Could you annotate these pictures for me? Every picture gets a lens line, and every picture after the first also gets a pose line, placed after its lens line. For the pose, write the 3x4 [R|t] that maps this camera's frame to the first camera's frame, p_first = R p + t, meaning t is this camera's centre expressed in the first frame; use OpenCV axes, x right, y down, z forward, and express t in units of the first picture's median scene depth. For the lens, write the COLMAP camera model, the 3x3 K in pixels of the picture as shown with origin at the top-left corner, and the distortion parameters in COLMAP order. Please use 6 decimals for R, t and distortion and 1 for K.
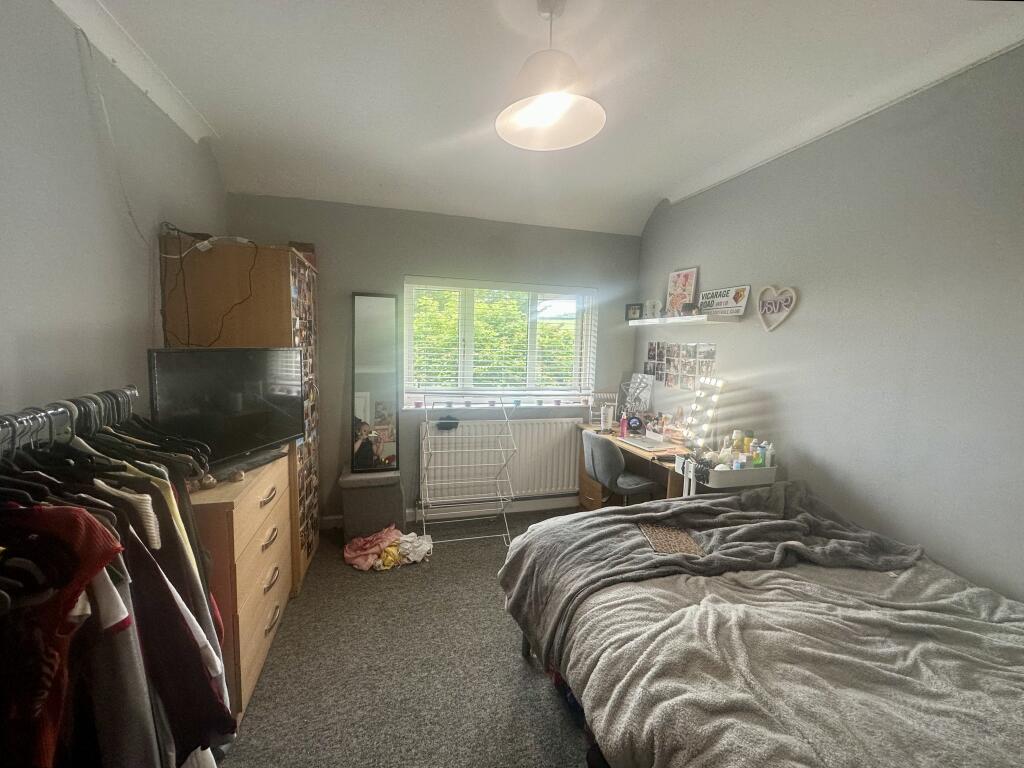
lens RADIAL K [[413.7, 0, 517.6], [0, 413.7, 386.2], [0, 0, 1]] dist [-0.003574, 0.000500]
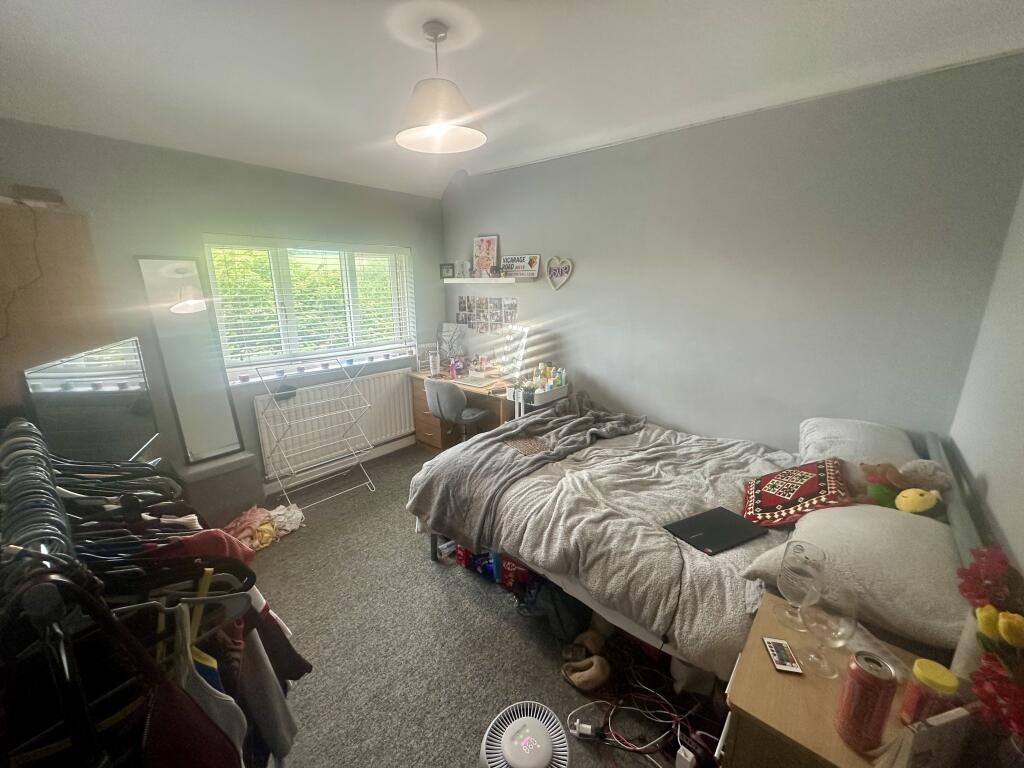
lens RADIAL K [[413.7, 0, 503.6], [0, 413.7, 384.5], [0, 0, 1]] dist [-0.003574, 0.000500]
pose [[0.839957, -0.162208, 0.517842, -0.401092], [0.080422, 0.980951, 0.176823, -0.101594], [-0.536660, -0.106878, 0.837002, -0.146981]]
